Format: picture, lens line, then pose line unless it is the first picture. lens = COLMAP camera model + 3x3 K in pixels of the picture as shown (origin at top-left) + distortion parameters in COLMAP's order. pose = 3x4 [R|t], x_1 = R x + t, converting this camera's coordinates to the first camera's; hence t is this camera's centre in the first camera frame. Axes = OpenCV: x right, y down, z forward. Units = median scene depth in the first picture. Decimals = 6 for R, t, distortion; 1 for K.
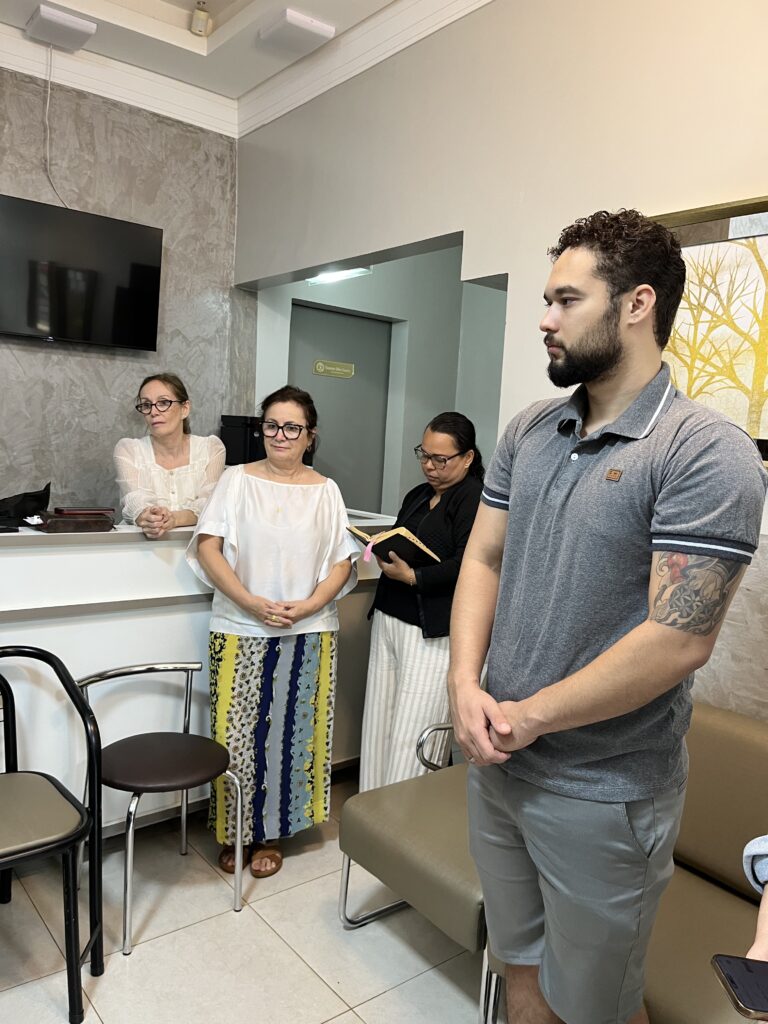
lens RADIAL K [[779.0, 0, 379.7], [0, 779.0, 518.5], [0, 0, 1]] dist [0.067716, -0.099398]
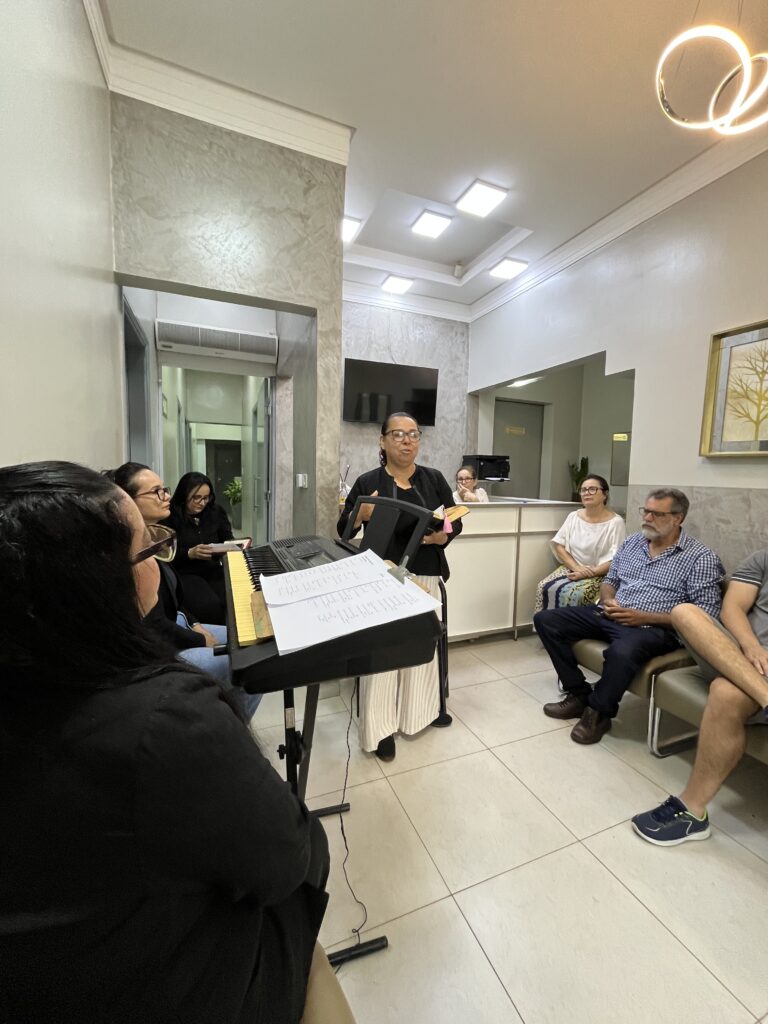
lens RADIAL K [[414.2, 0, 383.6], [0, 414.2, 509.8], [0, 0, 1]] dist [-0.003608, 0.000932]
pose [[0.958373, -0.015081, -0.285119, -0.099358], [0.006942, 0.999540, -0.029534, 0.043439], [0.285433, 0.026325, 0.958037, -0.103587]]
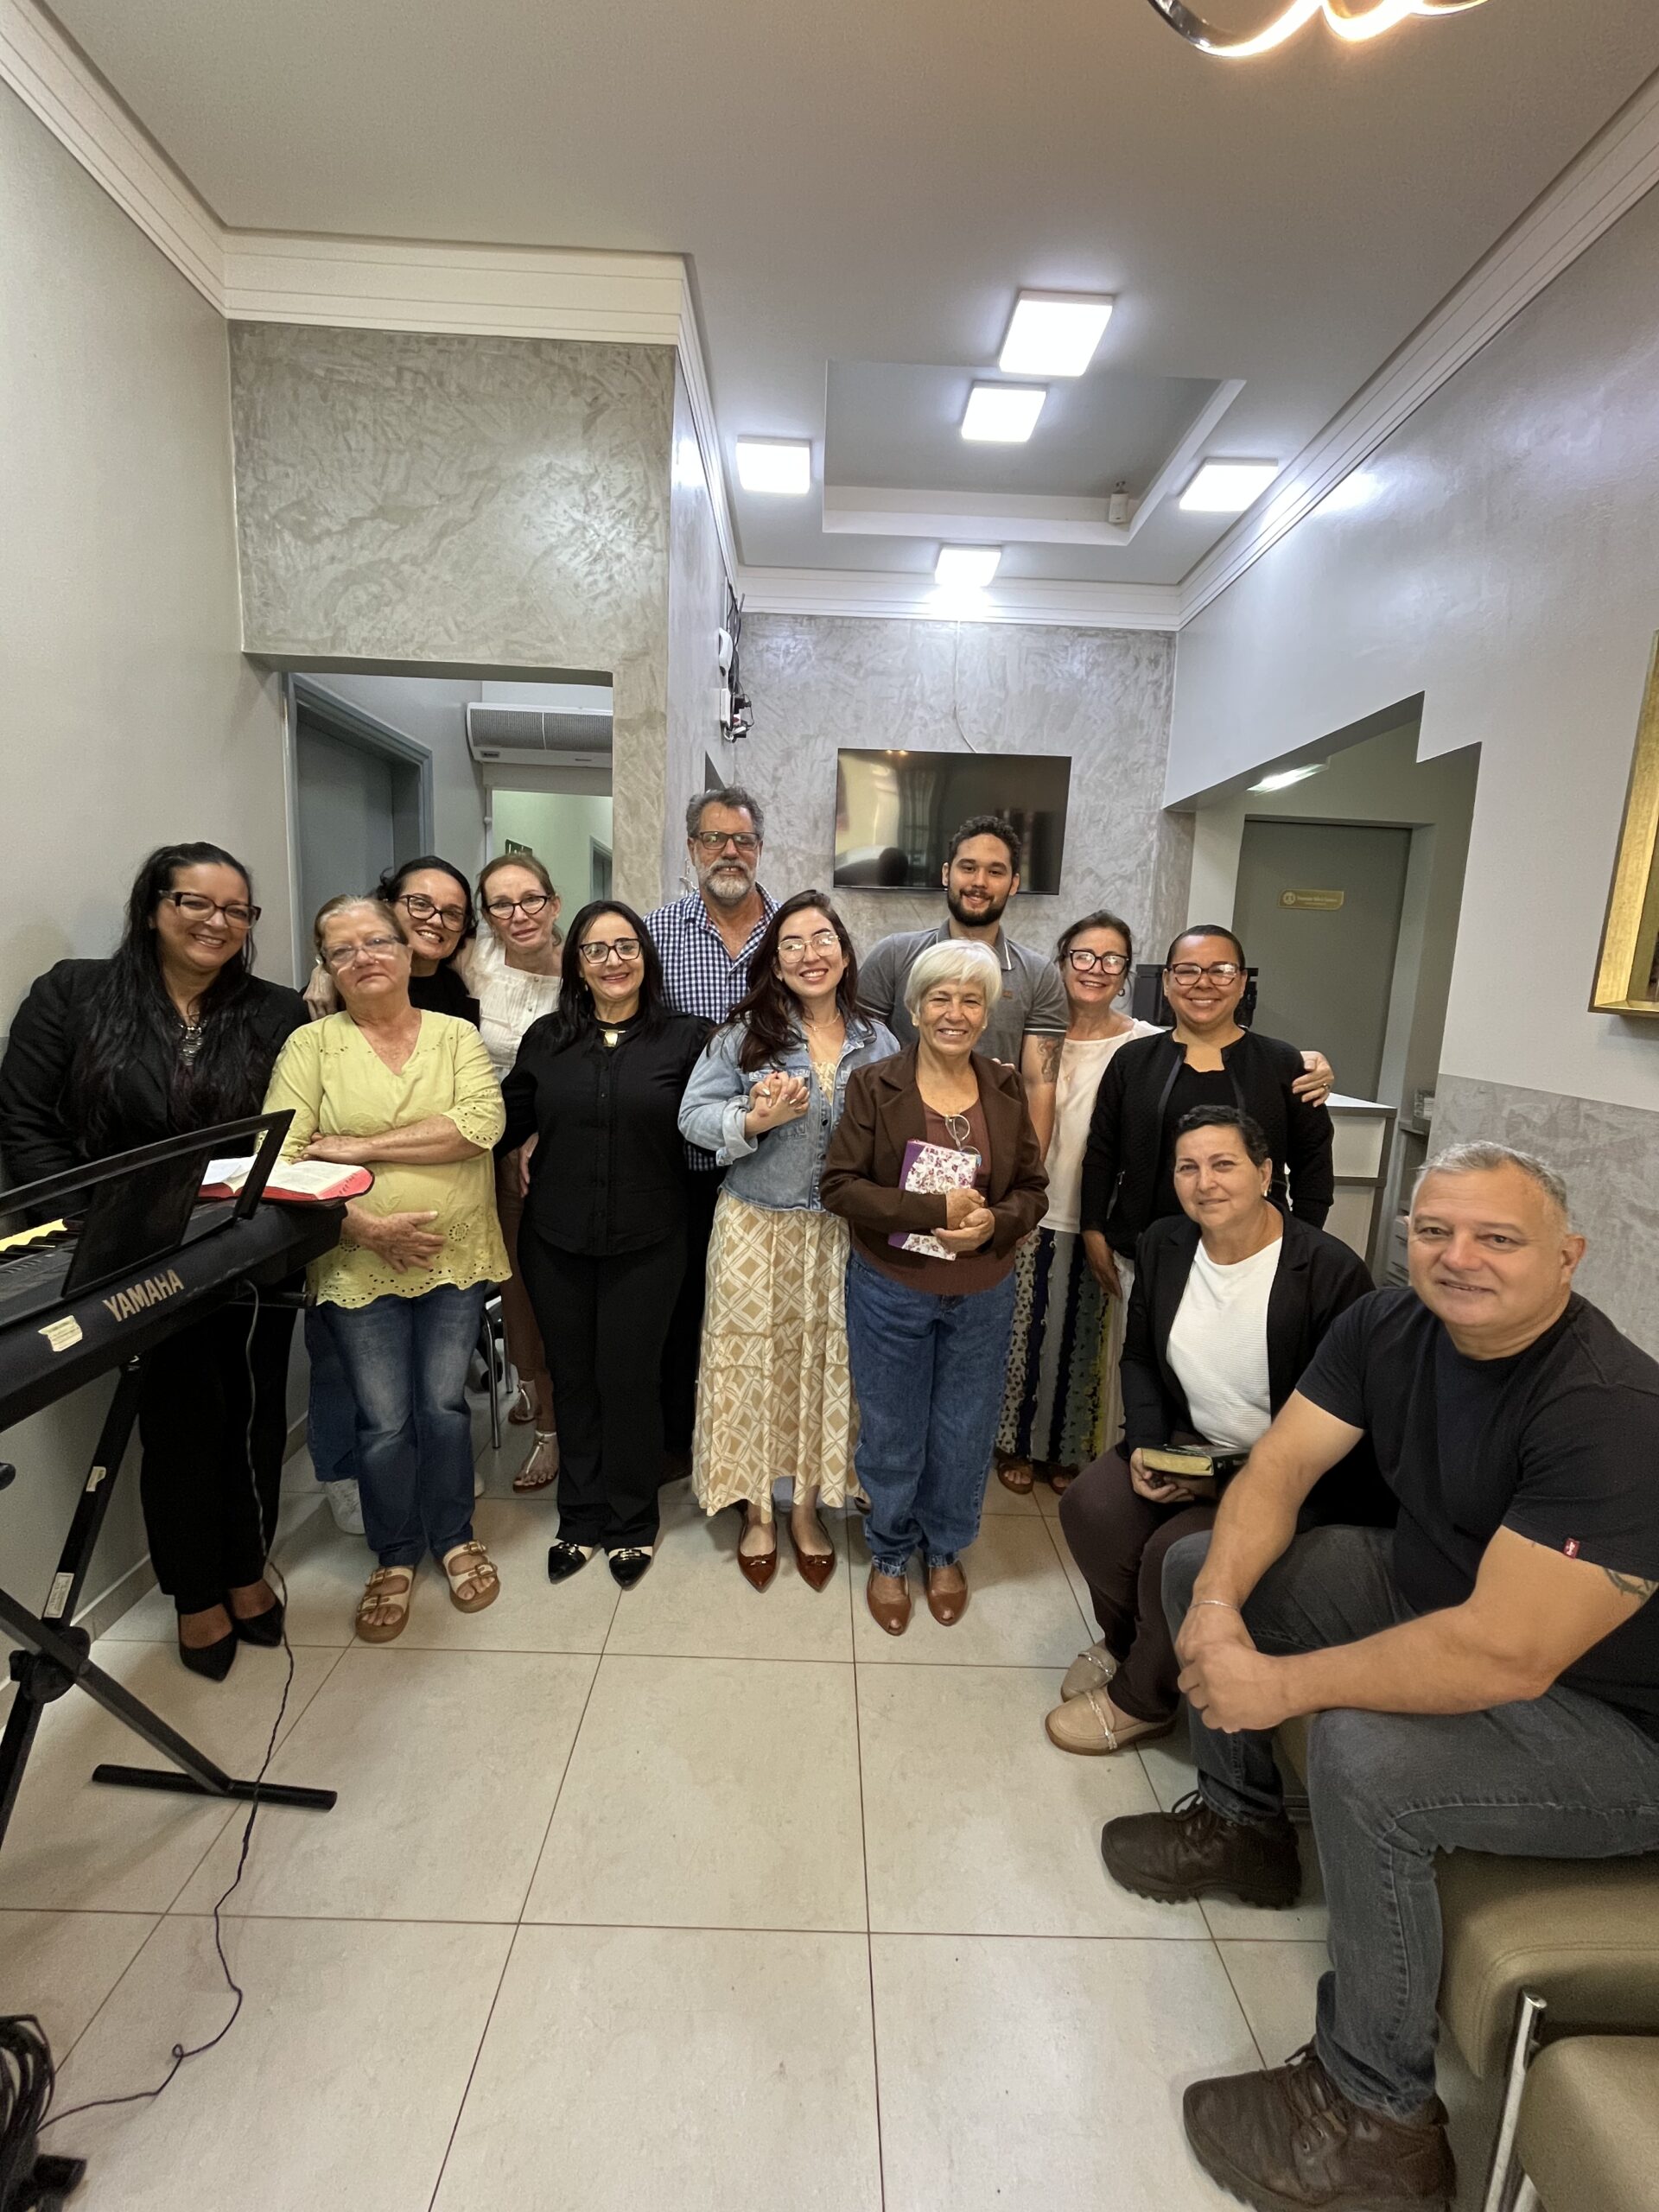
lens RADIAL K [[894.8, 0, 826.4], [0, 894.8, 1101.4], [0, 0, 1]] dist [-0.003608, 0.000932]
pose [[0.787282, 0.067855, -0.612849, 0.144197], [-0.058272, 0.997666, 0.035605, 0.000951], [0.613834, 0.007680, 0.789398, 0.033678]]
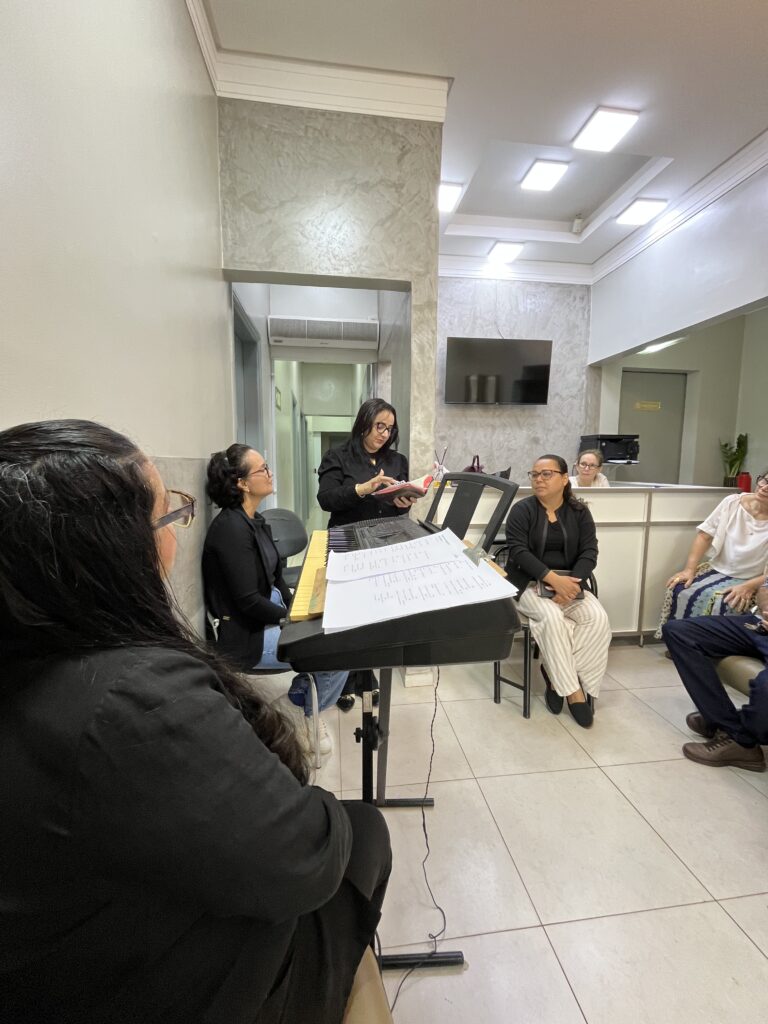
lens RADIAL K [[414.2, 0, 383.9], [0, 414.2, 509.6], [0, 0, 1]] dist [-0.003608, 0.000932]
pose [[0.850795, 0.002904, -0.525490, -0.089036], [-0.007175, 0.999956, -0.006090, 0.052564], [0.525449, 0.008951, 0.850778, -0.070924]]
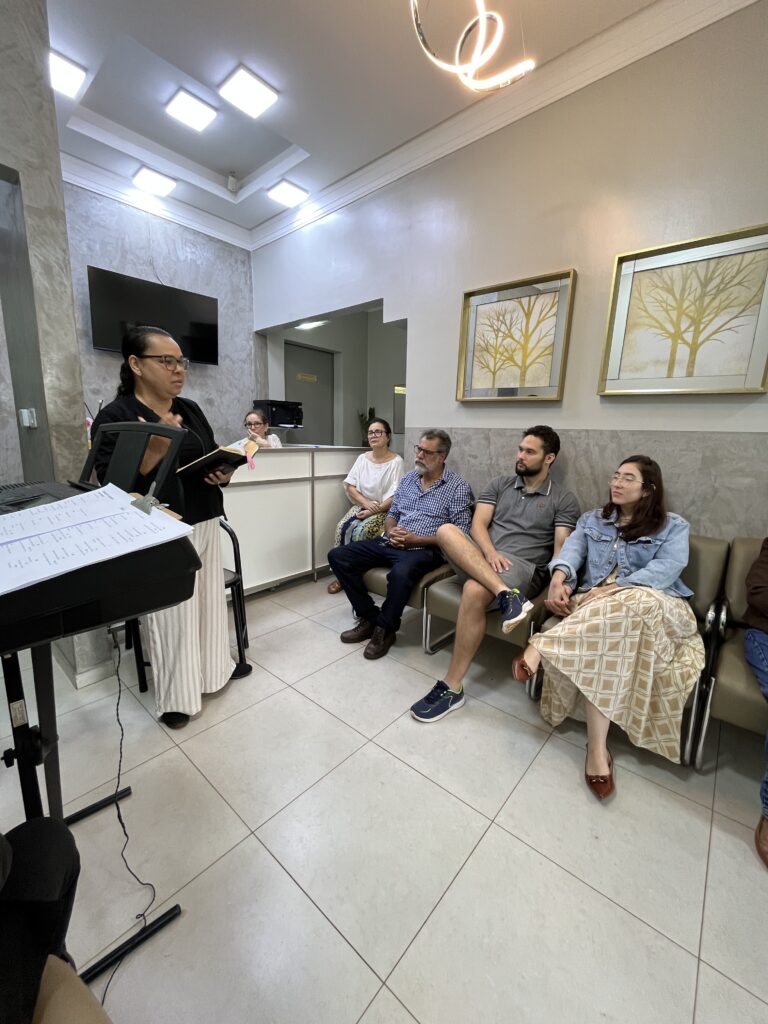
lens RADIAL K [[414.2, 0, 383.5], [0, 414.2, 509.8], [0, 0, 1]] dist [-0.003608, 0.000932]
pose [[0.983240, -0.067495, 0.169363, -0.082128], [0.052759, 0.994538, 0.090056, 0.064478], [-0.174516, -0.079611, 0.981431, -0.081476]]
